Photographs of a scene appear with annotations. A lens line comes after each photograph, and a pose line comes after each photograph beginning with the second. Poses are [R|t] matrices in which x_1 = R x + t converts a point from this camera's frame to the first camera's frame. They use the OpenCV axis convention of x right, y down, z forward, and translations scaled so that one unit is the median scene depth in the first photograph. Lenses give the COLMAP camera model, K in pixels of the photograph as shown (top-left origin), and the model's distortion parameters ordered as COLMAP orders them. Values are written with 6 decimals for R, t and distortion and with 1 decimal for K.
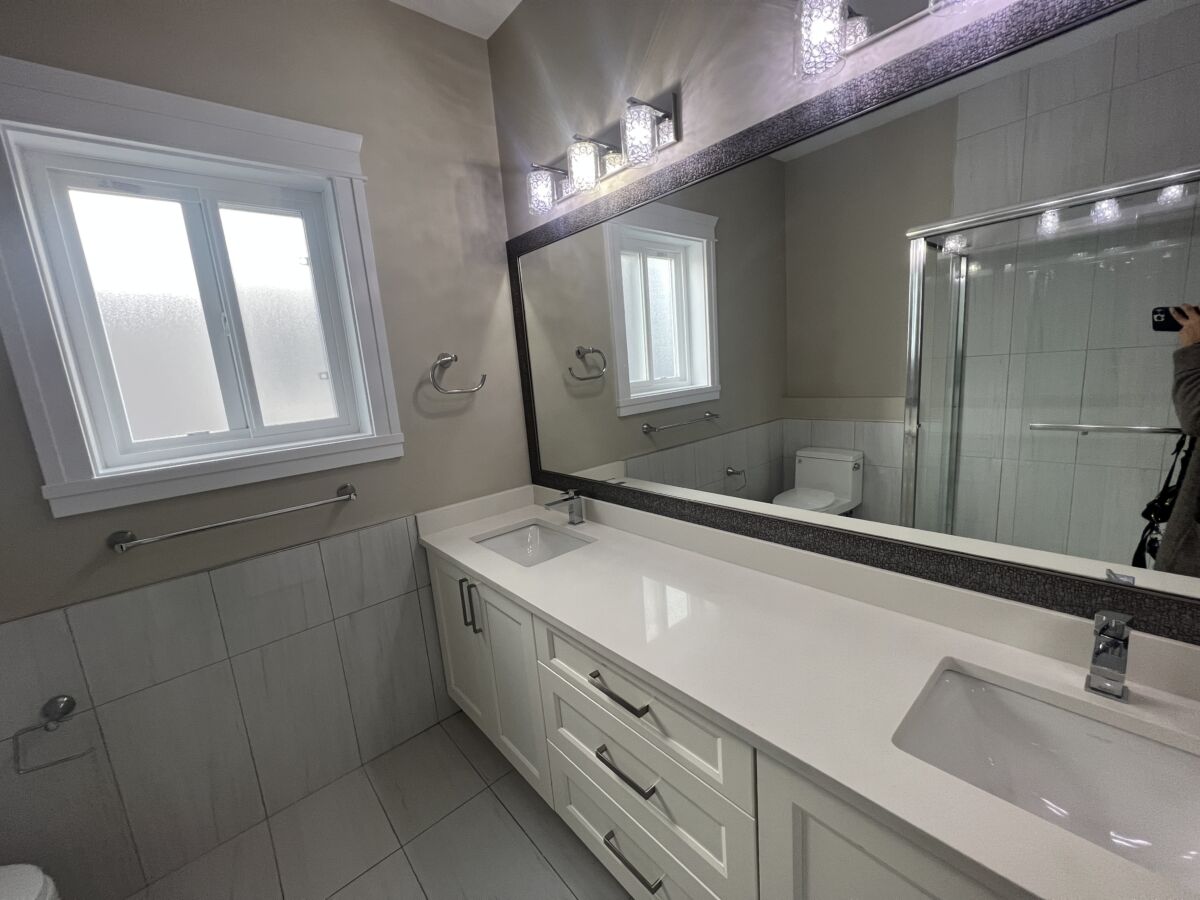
lens RADIAL K [[478.8, 0, 598.6], [0, 478.8, 450.6], [0, 0, 1]] dist [-0.000199, -0.000456]
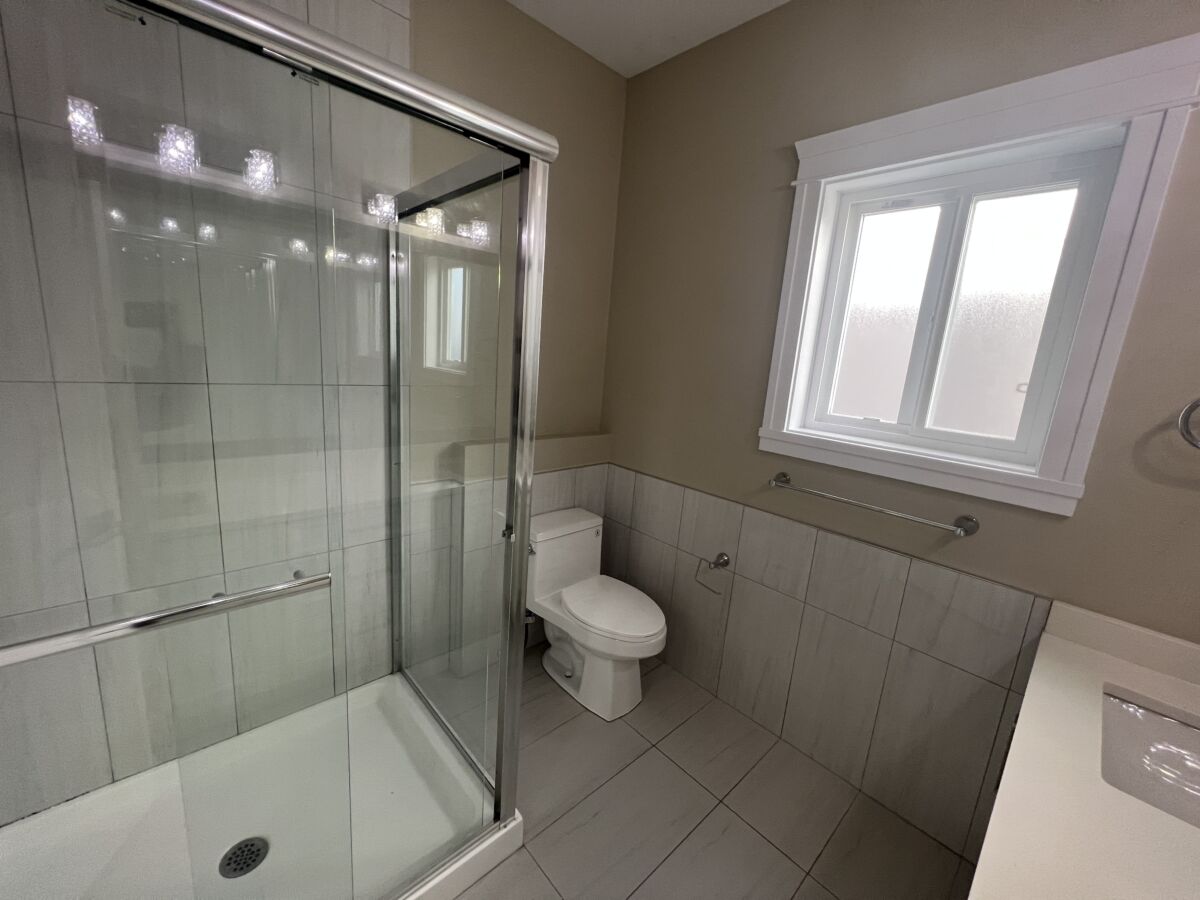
lens RADIAL K [[478.8, 0, 598.6], [0, 478.8, 450.6], [0, 0, 1]] dist [-0.000199, -0.000456]
pose [[0.026967, 0.278252, -0.960129, 0.247026], [-0.254717, 0.930687, 0.262565, -0.099447], [0.966639, 0.237481, 0.095974, 0.288941]]
